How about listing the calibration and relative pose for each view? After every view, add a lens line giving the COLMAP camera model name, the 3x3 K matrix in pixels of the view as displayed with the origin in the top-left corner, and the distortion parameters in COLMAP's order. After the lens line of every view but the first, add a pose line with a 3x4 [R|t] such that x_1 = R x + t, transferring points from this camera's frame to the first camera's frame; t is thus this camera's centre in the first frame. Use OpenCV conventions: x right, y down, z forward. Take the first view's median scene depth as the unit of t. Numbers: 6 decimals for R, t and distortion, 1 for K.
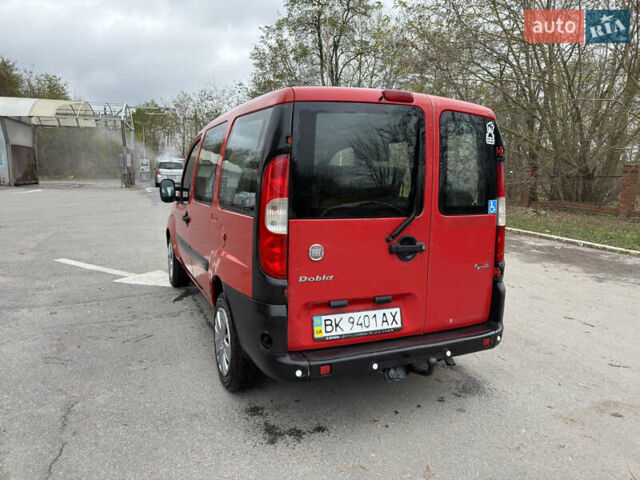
lens RADIAL K [[448.3, 0, 320.0], [0, 448.3, 240.0], [0, 0, 1]] dist [0.062006, -0.058429]
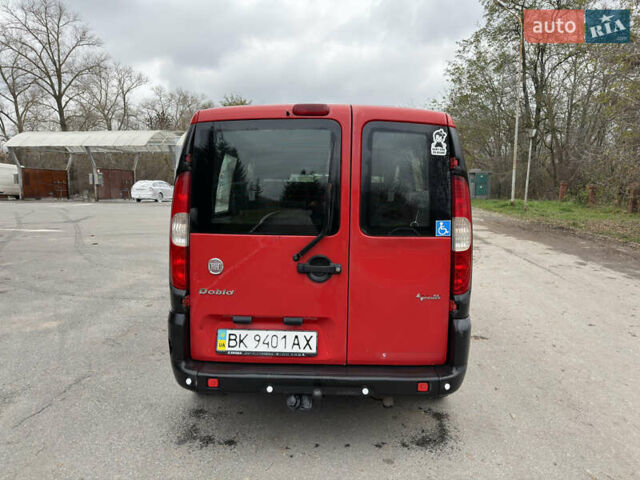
lens RADIAL K [[448.3, 0, 320.0], [0, 448.3, 240.0], [0, 0, 1]] dist [0.062006, -0.058429]
pose [[0.907116, 0.041428, -0.418836, 0.577764], [-0.057405, 0.998022, -0.025611, -0.017803], [0.416947, 0.047276, 0.907701, 0.147676]]
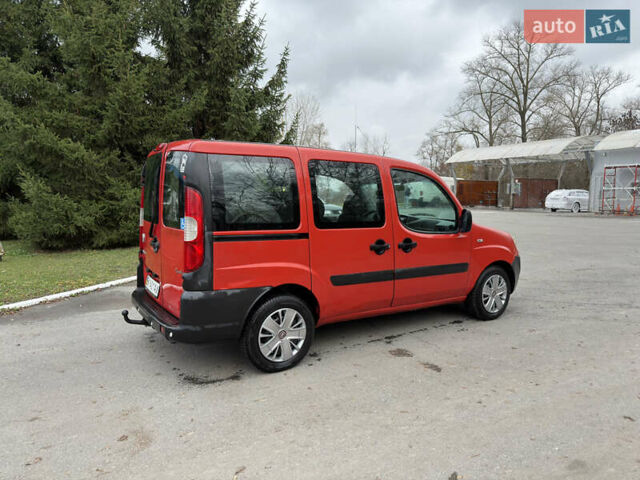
lens RADIAL K [[448.3, 0, 320.0], [0, 448.3, 240.0], [0, 0, 1]] dist [0.062006, -0.058429]
pose [[0.162752, 0.094336, -0.982147, 1.769350], [-0.159843, 0.984790, 0.068102, -0.187170], [0.973633, 0.145906, 0.175356, 1.257696]]
